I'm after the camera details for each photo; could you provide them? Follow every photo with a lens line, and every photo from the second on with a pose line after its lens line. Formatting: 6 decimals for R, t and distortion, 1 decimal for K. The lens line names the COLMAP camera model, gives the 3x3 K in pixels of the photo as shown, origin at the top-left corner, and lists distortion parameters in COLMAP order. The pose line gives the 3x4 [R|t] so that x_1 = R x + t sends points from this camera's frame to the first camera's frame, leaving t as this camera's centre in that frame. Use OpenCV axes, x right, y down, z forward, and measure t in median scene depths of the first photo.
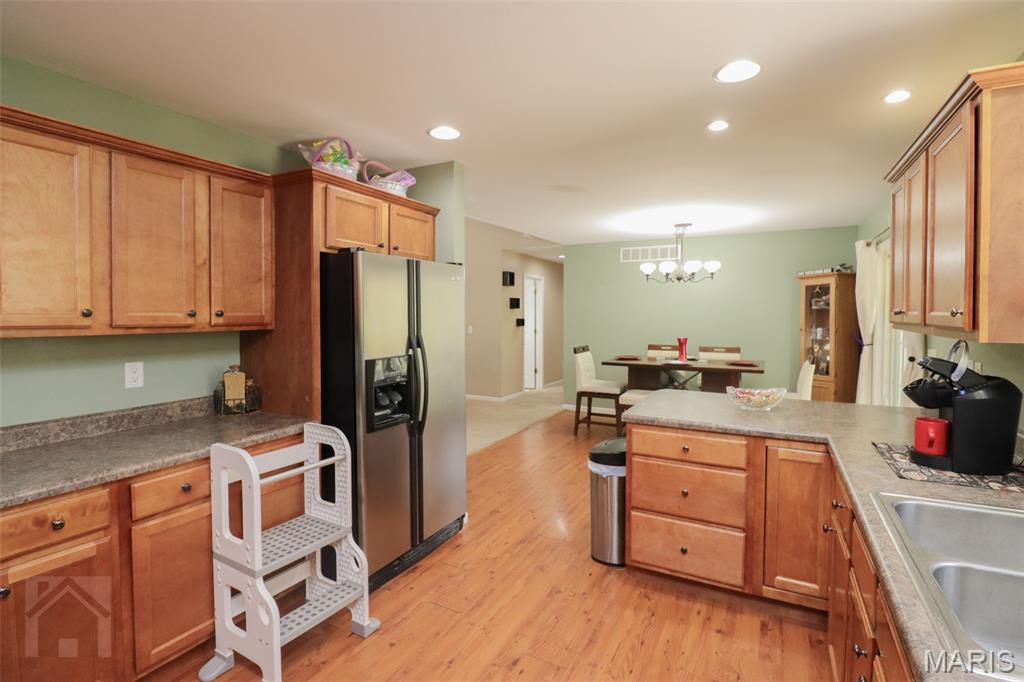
lens RADIAL K [[489.5, 0, 519.0], [0, 489.5, 323.3], [0, 0, 1]] dist [0.001206, -0.015876]
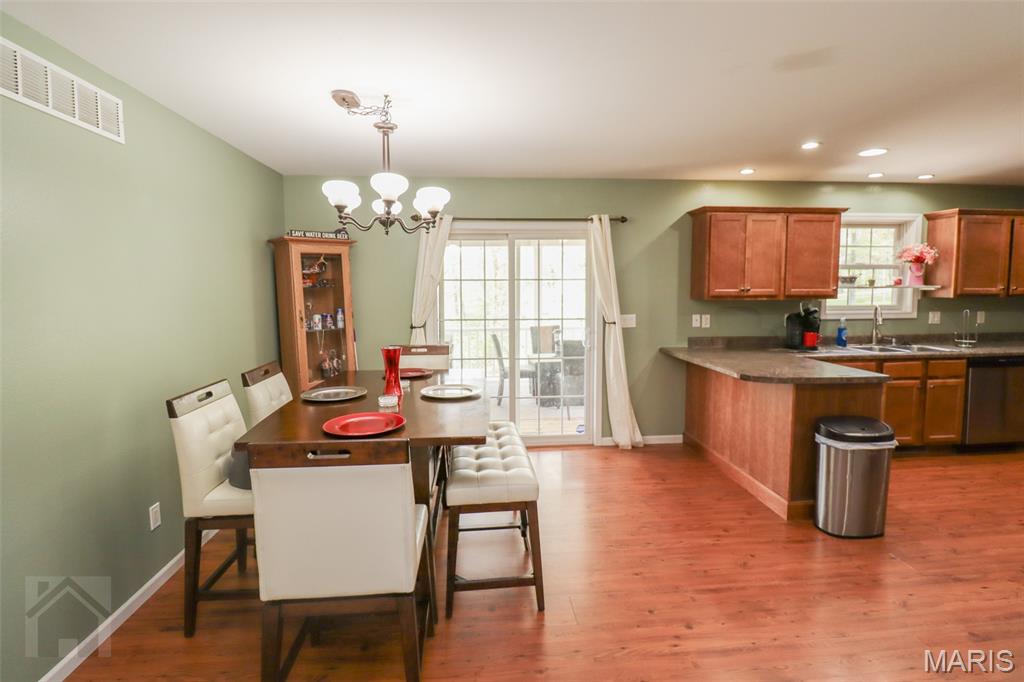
lens RADIAL K [[485.6, 0, 512.7], [0, 485.6, 324.8], [0, 0, 1]] dist [0.003847, -0.015597]
pose [[-0.537165, -0.066231, 0.840873, -0.232082], [0.024005, 0.995308, 0.093730, -0.061882], [-0.843135, 0.070533, -0.533055, 2.007728]]
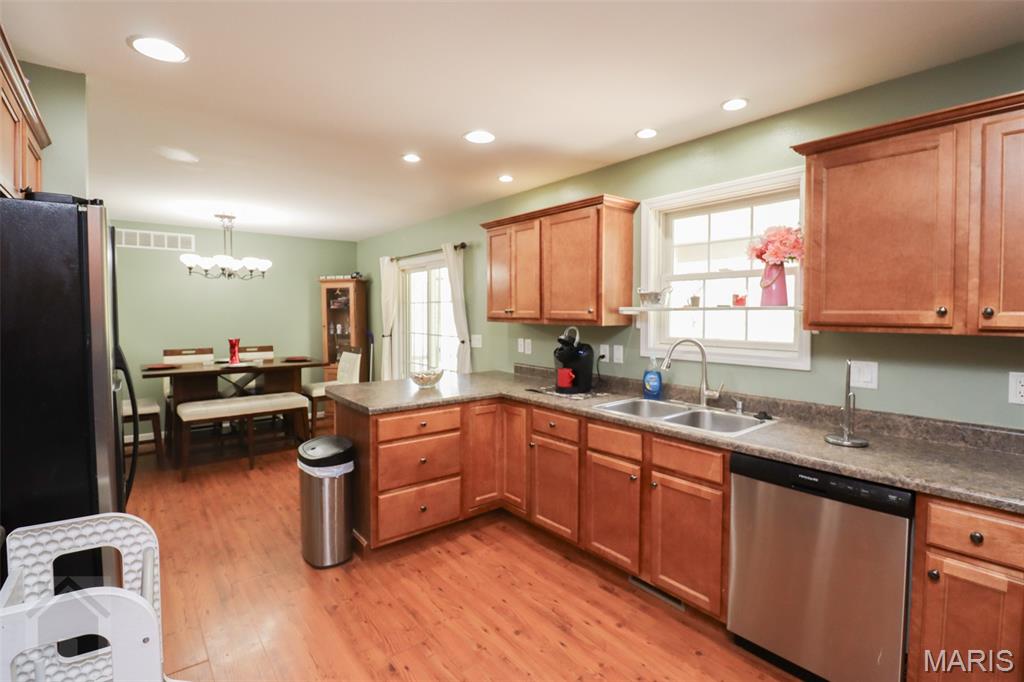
lens RADIAL K [[476.2, 0, 521.9], [0, 476.2, 323.3], [0, 0, 1]] dist [0.002210, -0.013558]
pose [[0.385931, -0.023033, 0.922240, -0.500468], [0.020301, 0.999658, 0.016471, -0.006029], [-0.922304, 0.012365, 0.386267, 0.248506]]
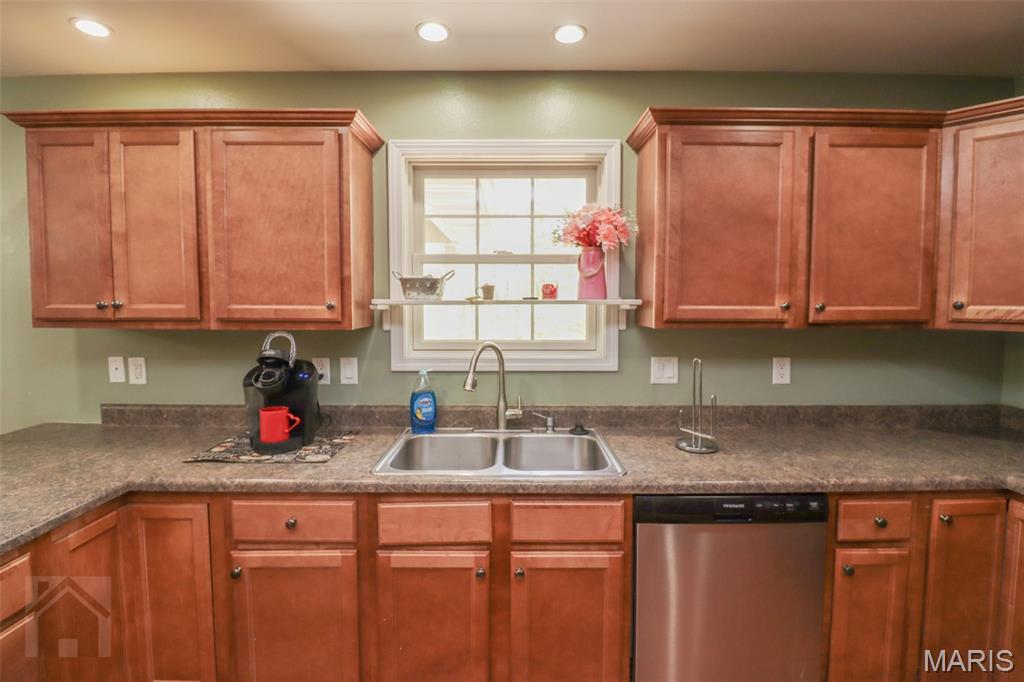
lens RADIAL K [[468.6, 0, 509.8], [0, 468.6, 323.9], [0, 0, 1]] dist [0.002663, -0.013470]
pose [[-0.465692, -0.046138, 0.883744, -0.151400], [0.017723, 0.997953, 0.061439, -0.020671], [-0.884770, 0.044274, -0.463921, 0.564204]]
